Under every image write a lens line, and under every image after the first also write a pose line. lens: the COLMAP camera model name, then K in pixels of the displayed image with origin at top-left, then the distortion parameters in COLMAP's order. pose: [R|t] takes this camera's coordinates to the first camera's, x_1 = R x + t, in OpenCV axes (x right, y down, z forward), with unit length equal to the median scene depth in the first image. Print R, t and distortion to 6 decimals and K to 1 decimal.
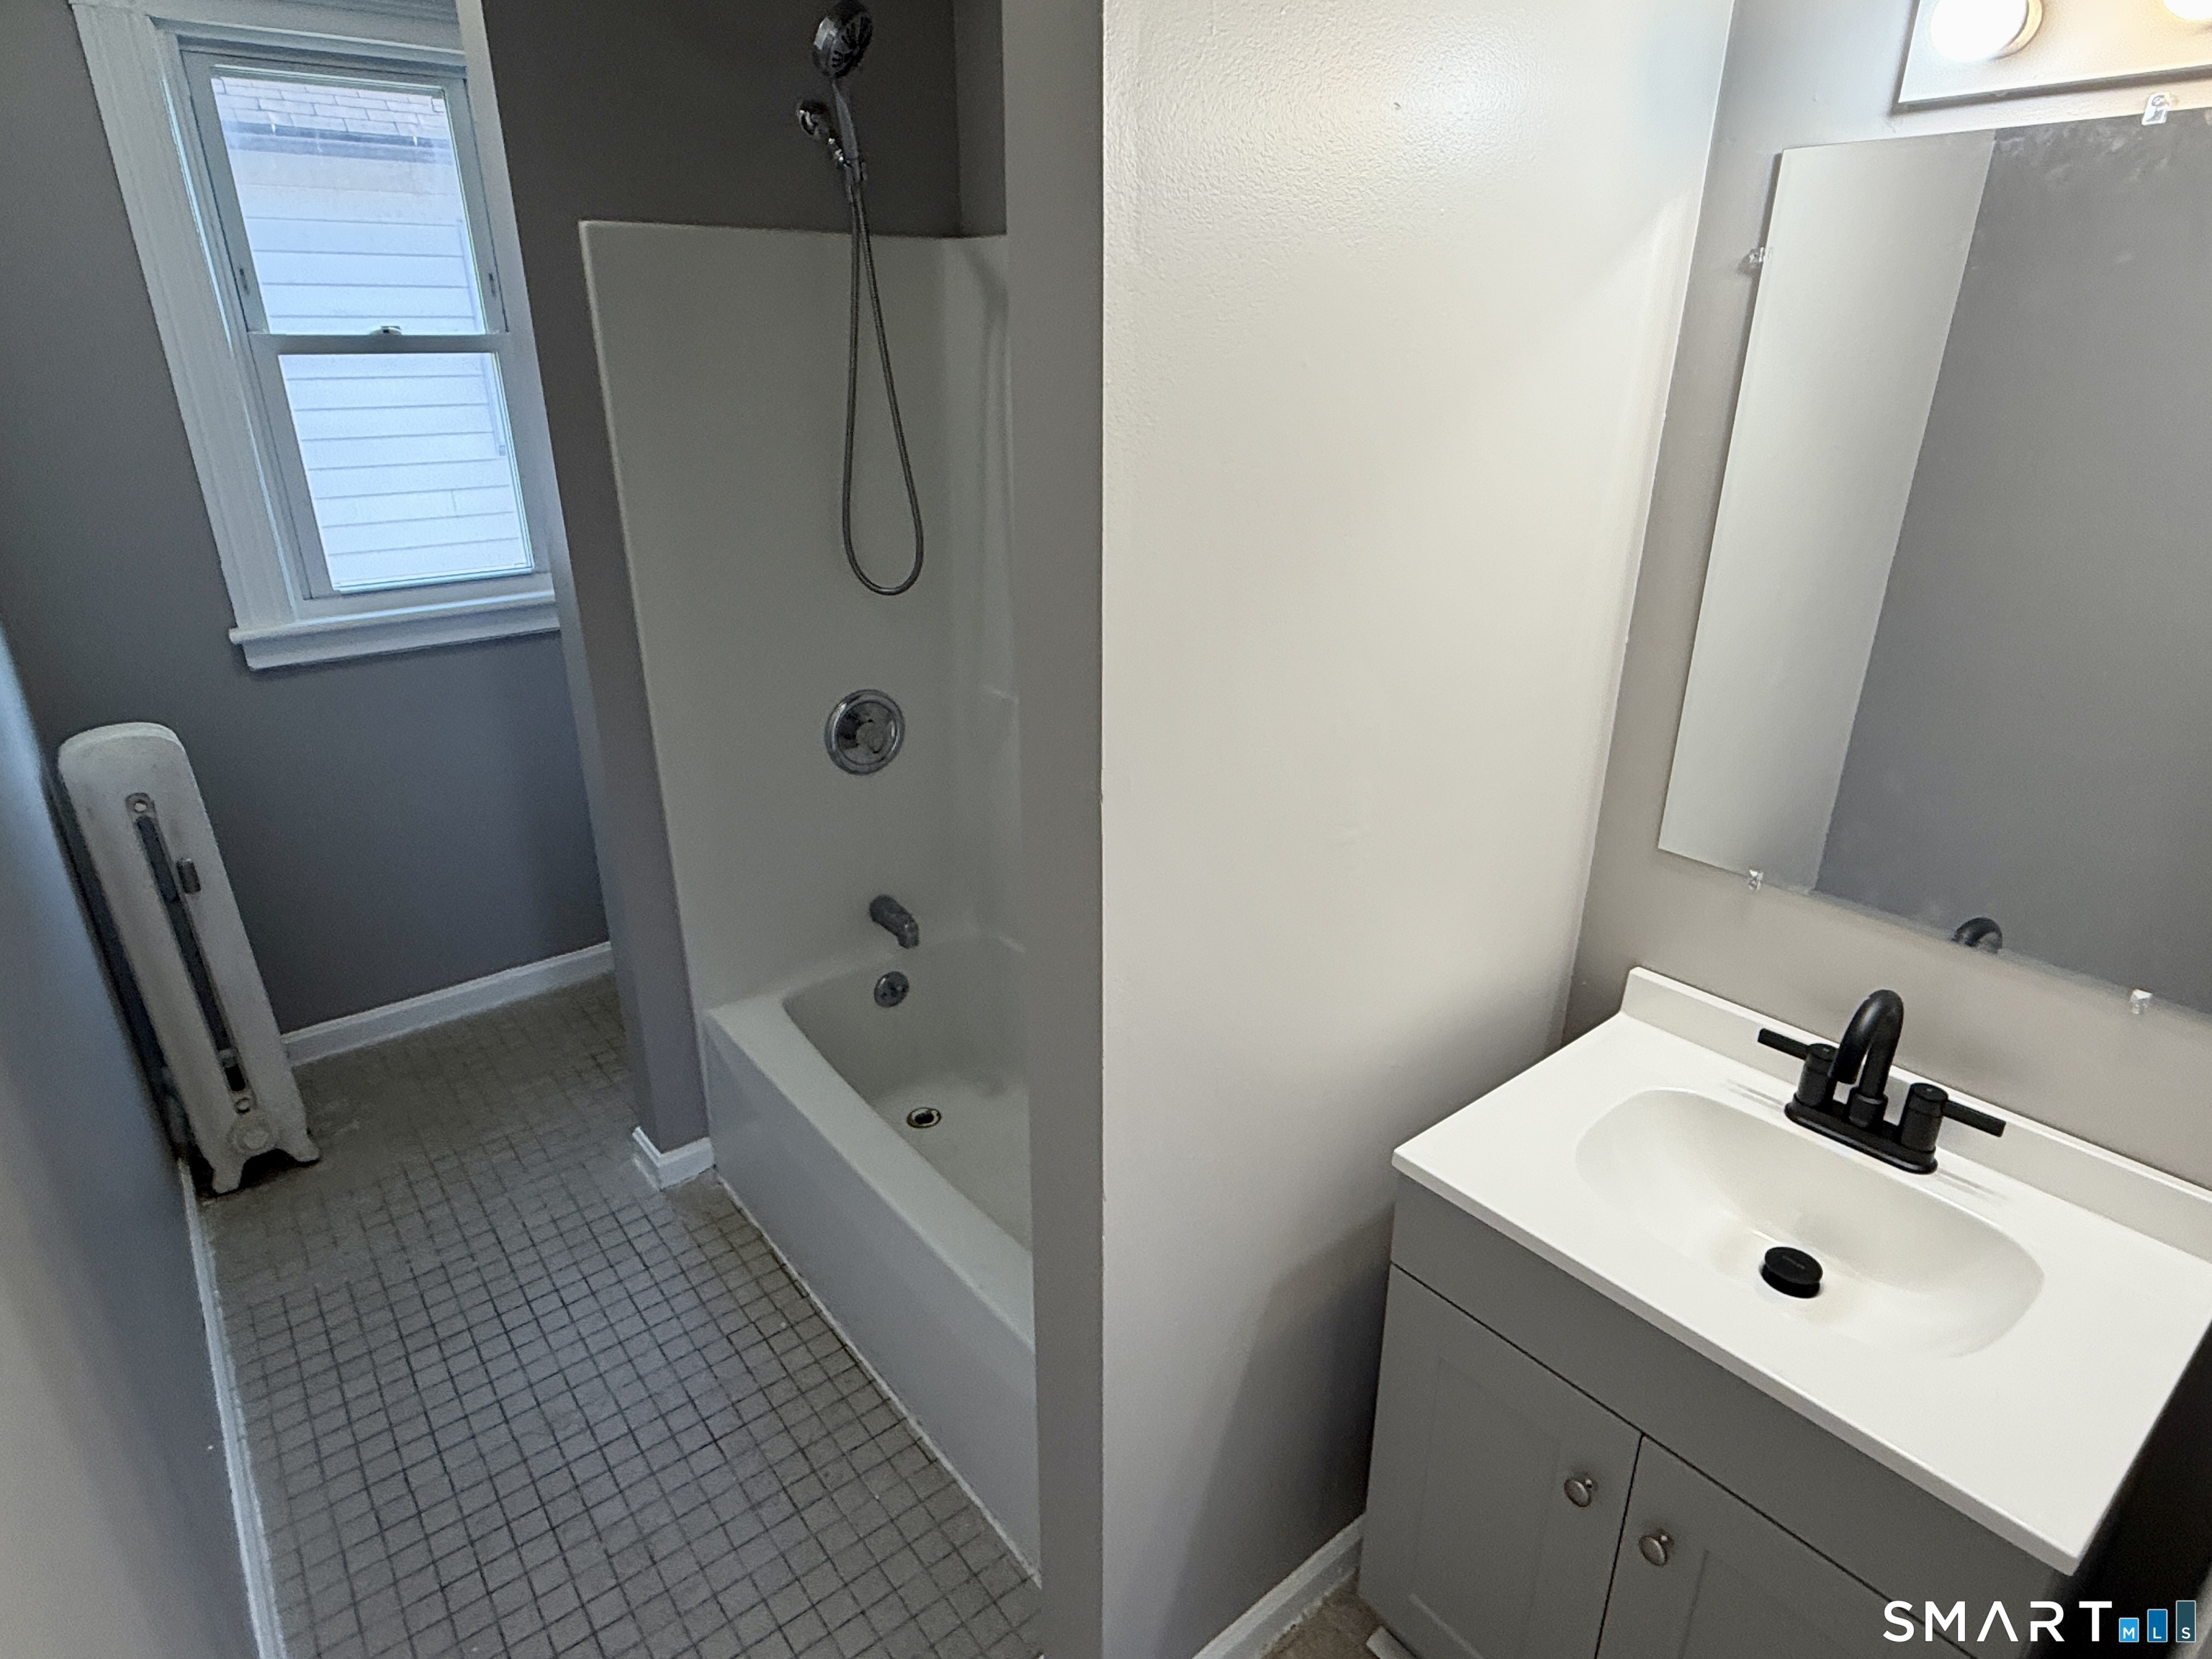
lens RADIAL K [[1233.8, 0, 1106.0], [0, 1233.8, 829.5], [0, 0, 1]] dist [-0.017603, 0.003792]
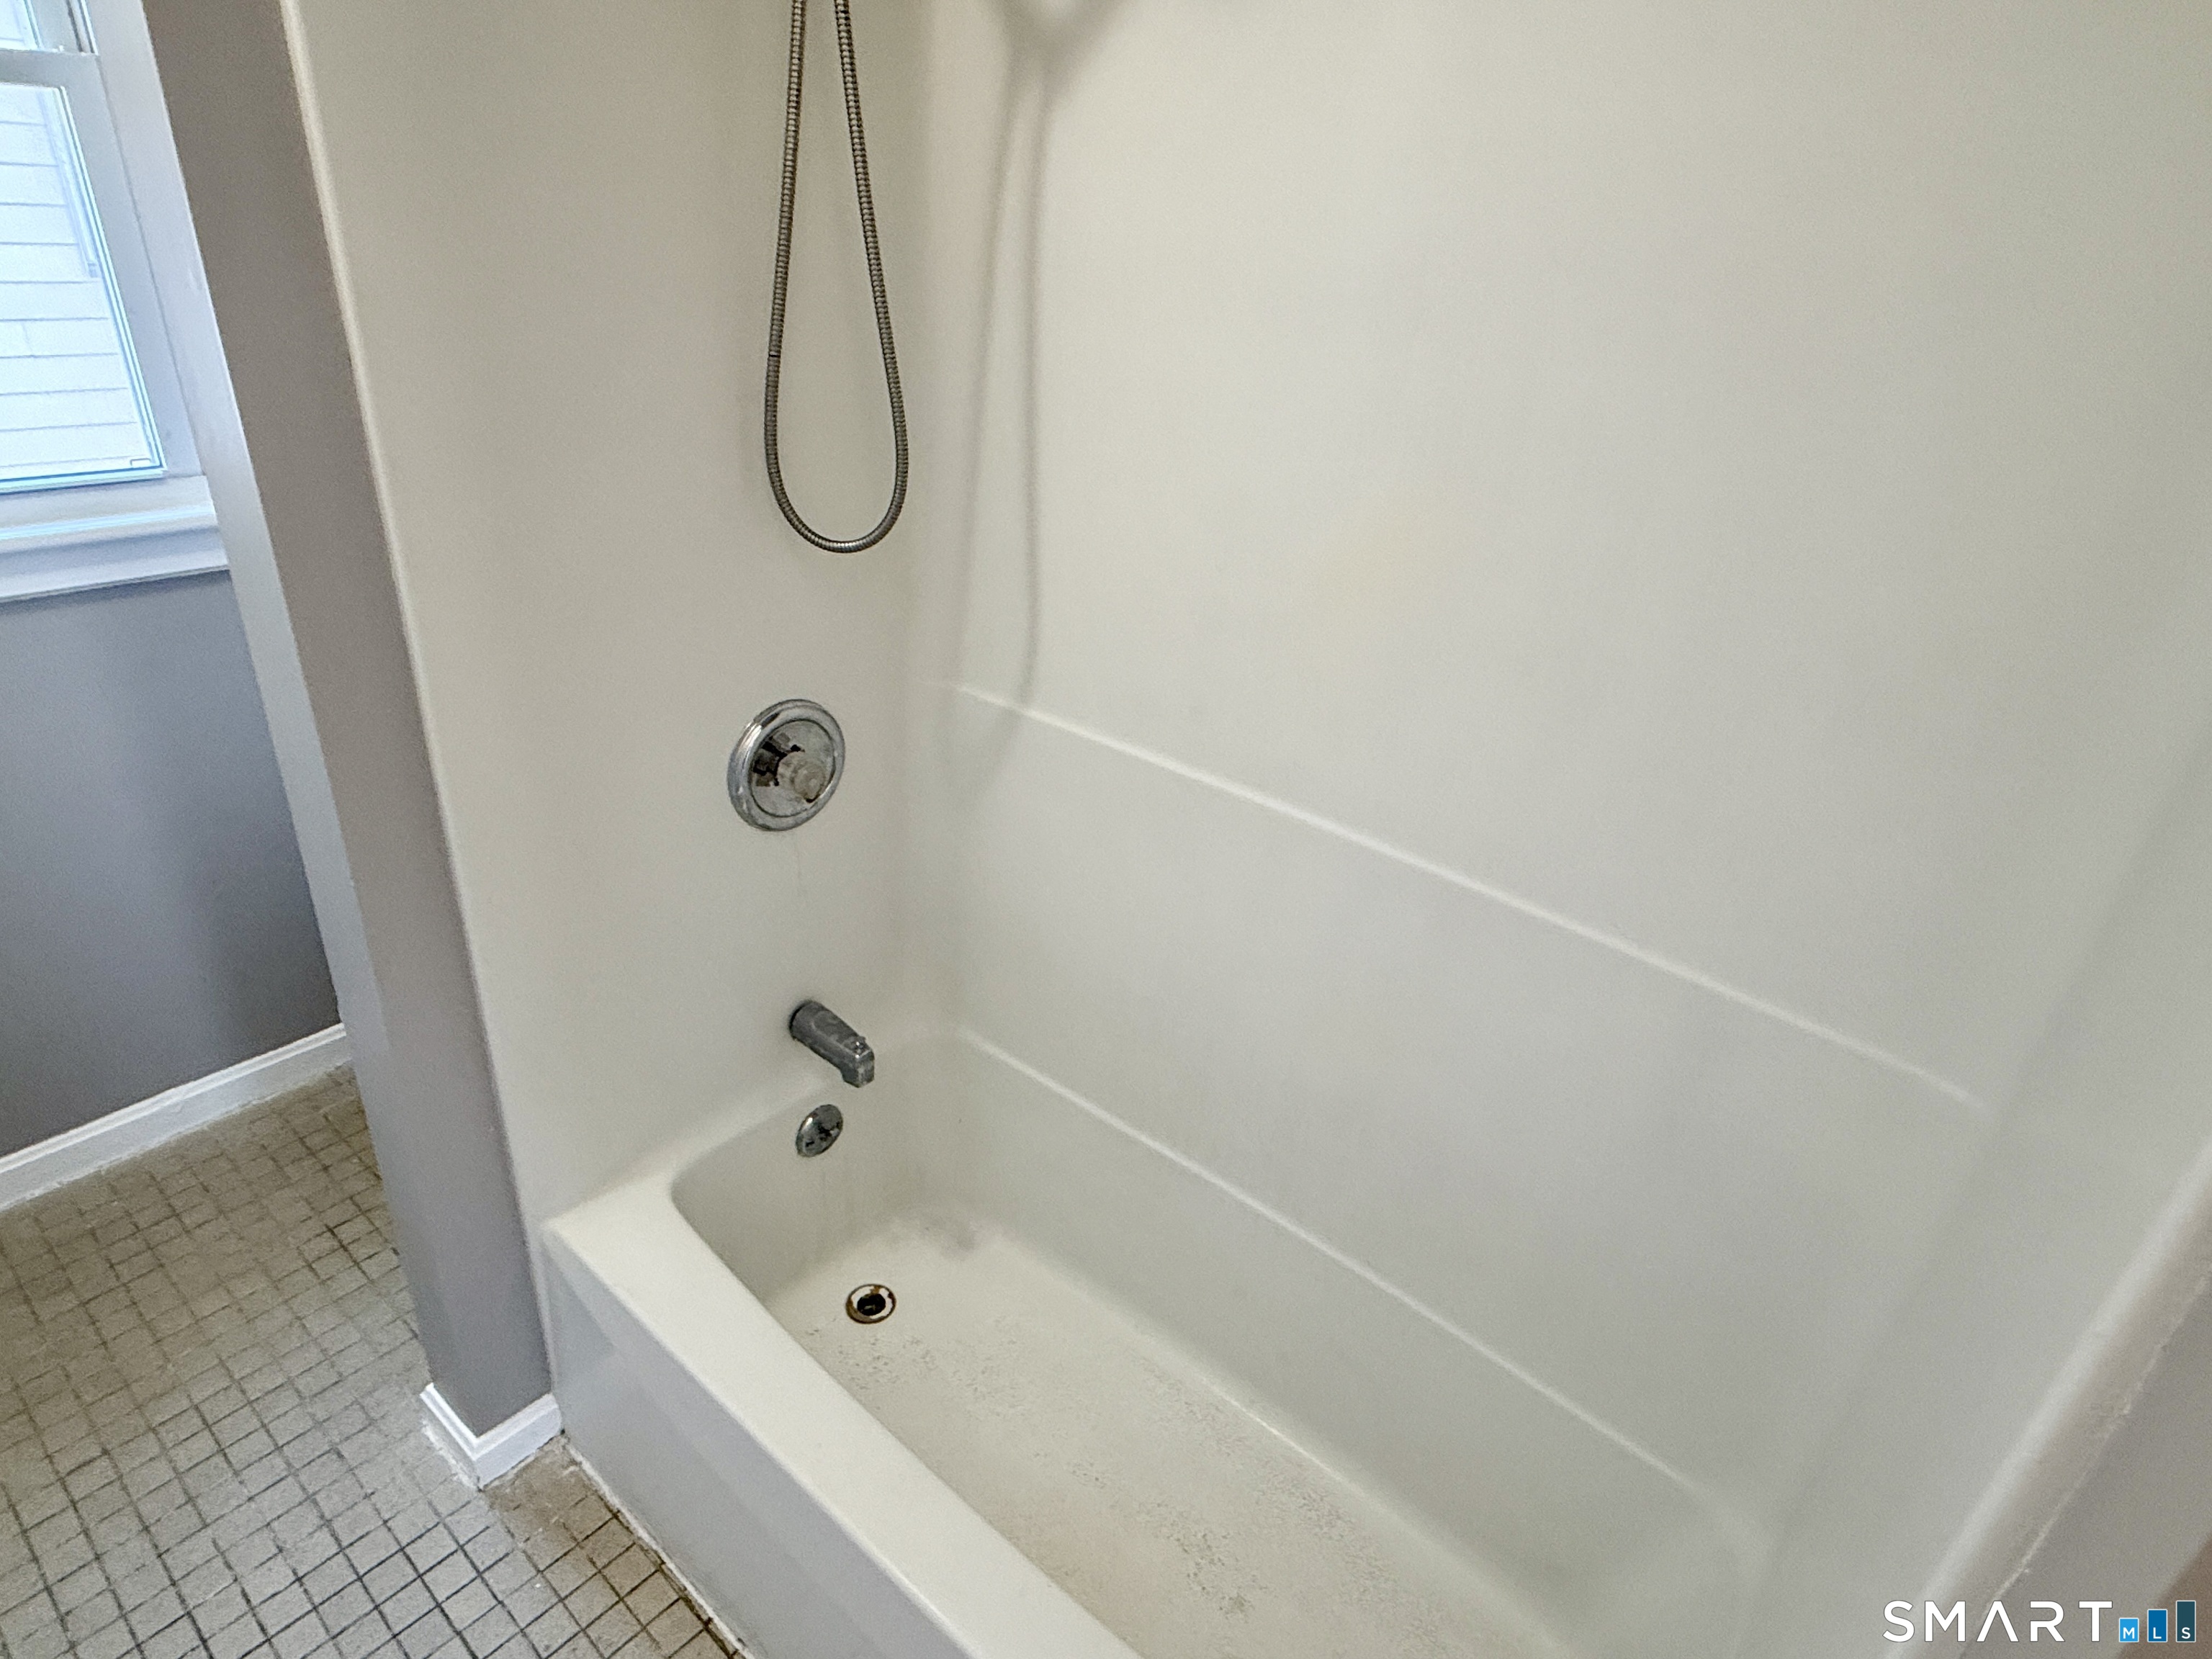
lens RADIAL K [[1233.8, 0, 1106.0], [0, 1233.8, 829.5], [0, 0, 1]] dist [-0.017603, 0.003792]
pose [[0.977346, -0.025288, 0.210133, -0.166126], [0.002657, 0.994225, 0.107287, -0.111555], [-0.211632, -0.104298, 0.971768, 0.344317]]
